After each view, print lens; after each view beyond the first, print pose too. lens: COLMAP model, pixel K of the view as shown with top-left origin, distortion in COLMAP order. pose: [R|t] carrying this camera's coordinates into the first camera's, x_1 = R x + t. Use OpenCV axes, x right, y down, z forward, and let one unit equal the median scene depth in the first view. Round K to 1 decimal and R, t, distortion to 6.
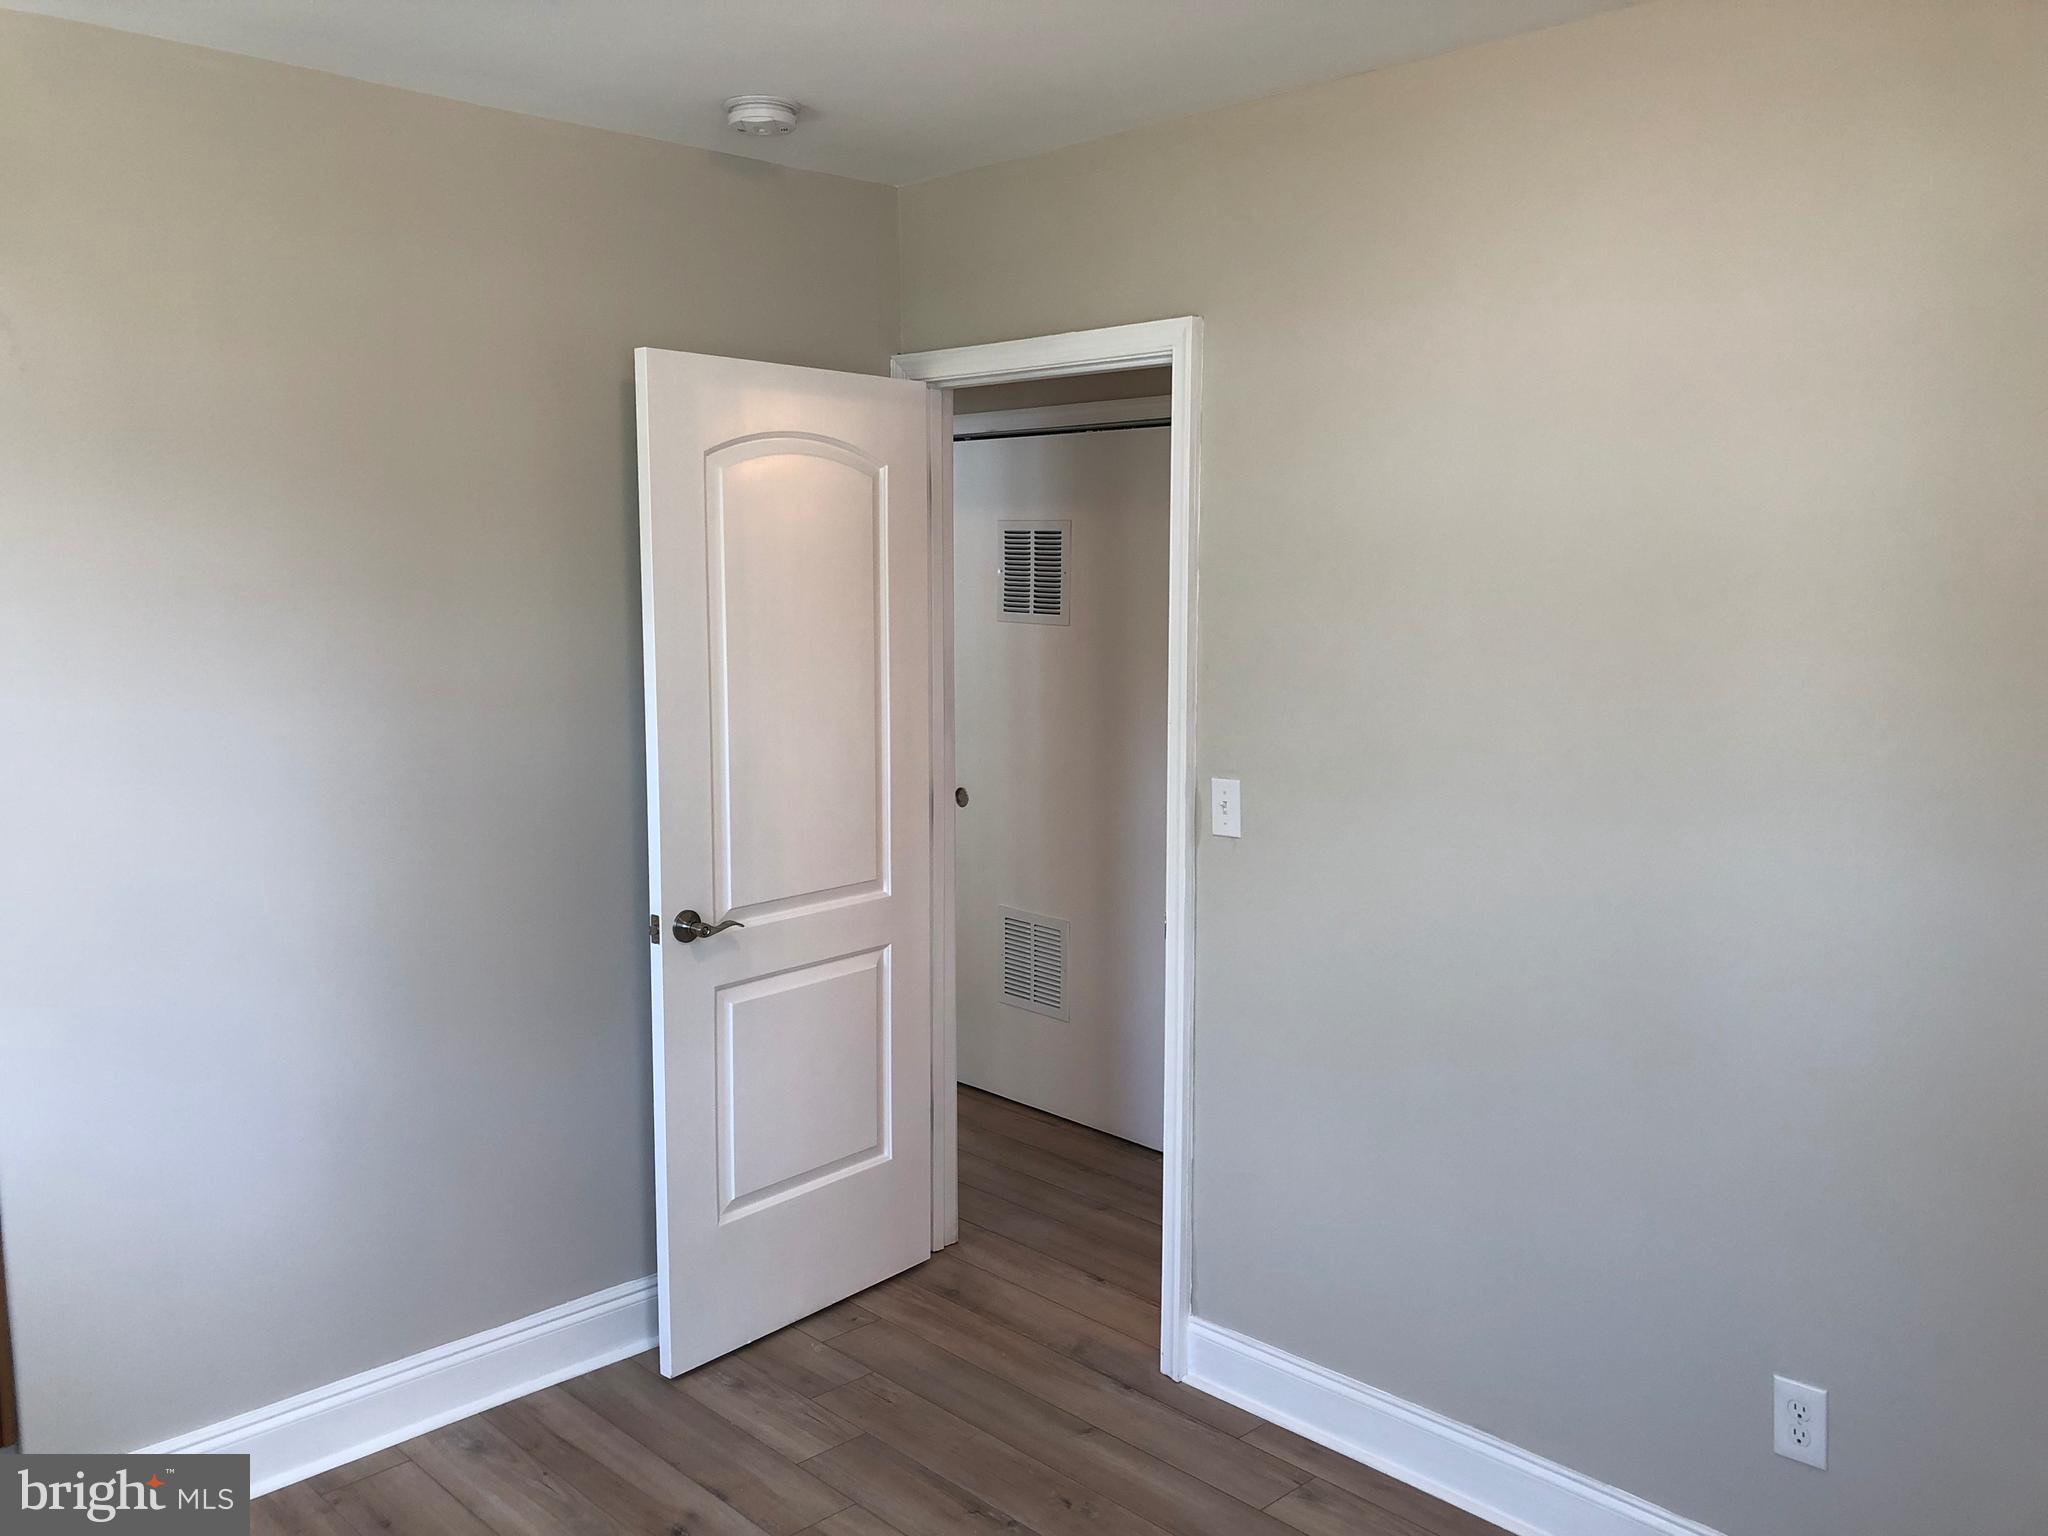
lens RADIAL K [[1670.8, 0, 1022.6], [0, 1670.8, 770.9], [0, 0, 1]] dist [0.041477, -0.040620]
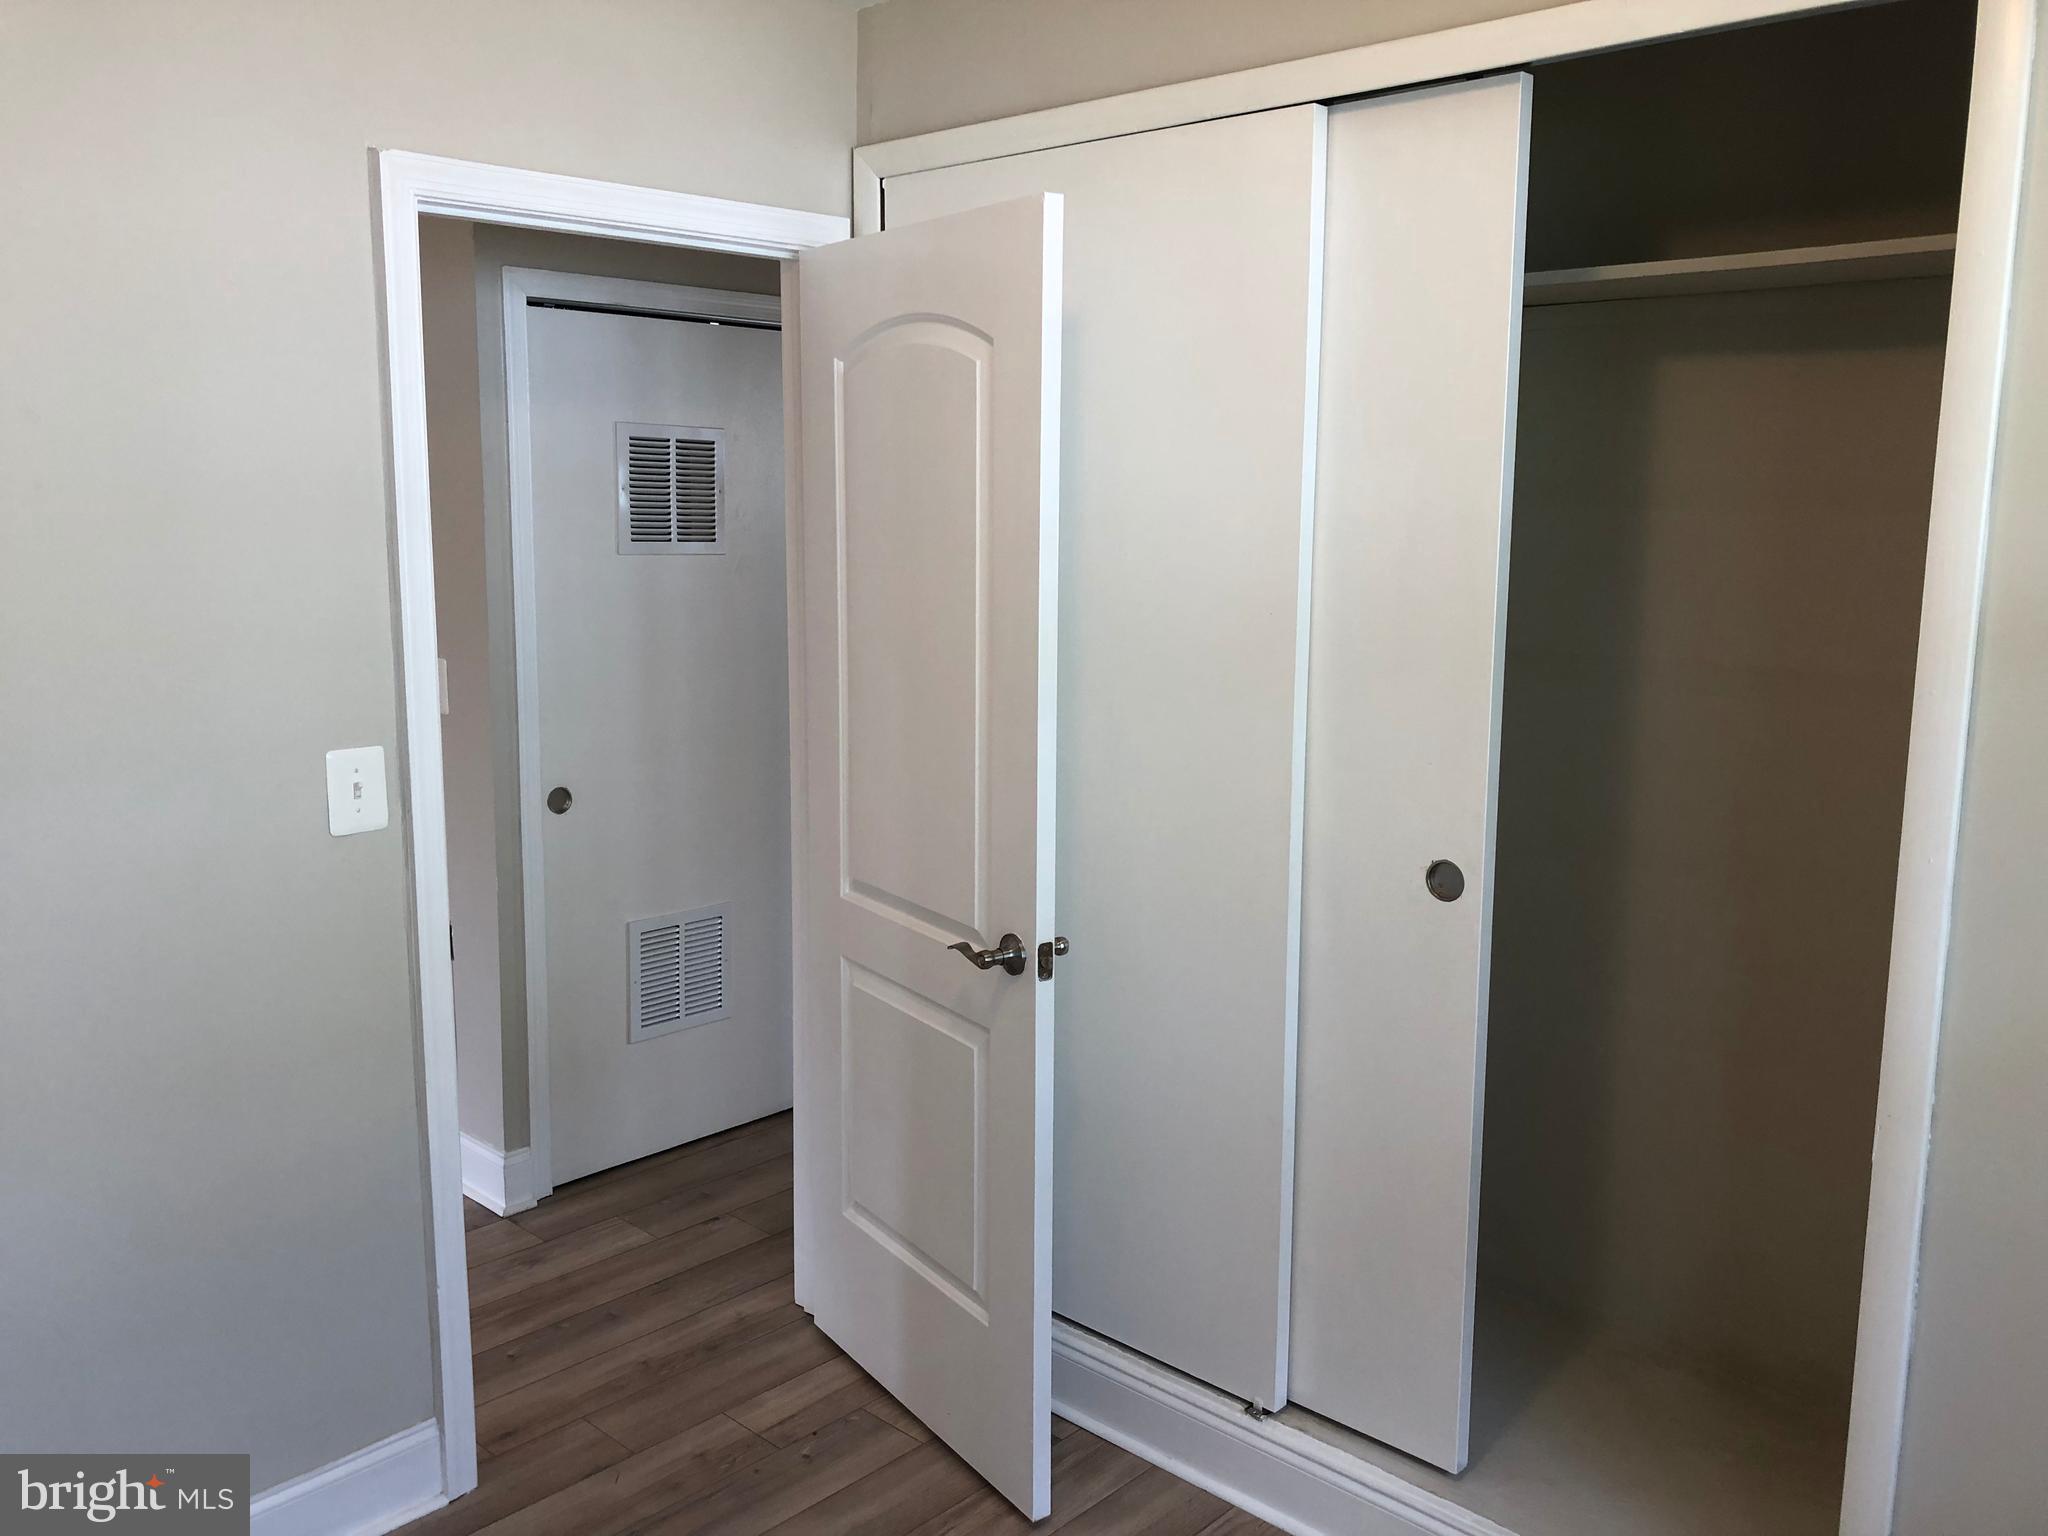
lens RADIAL K [[1670.8, 0, 1021.3], [0, 1670.8, 765.0], [0, 0, 1]] dist [0.041477, -0.040620]
pose [[-0.032791, -0.172473, 0.984468, -0.811856], [0.115881, 0.977699, 0.175147, -0.111116], [-0.992722, 0.119825, -0.012073, 0.855996]]
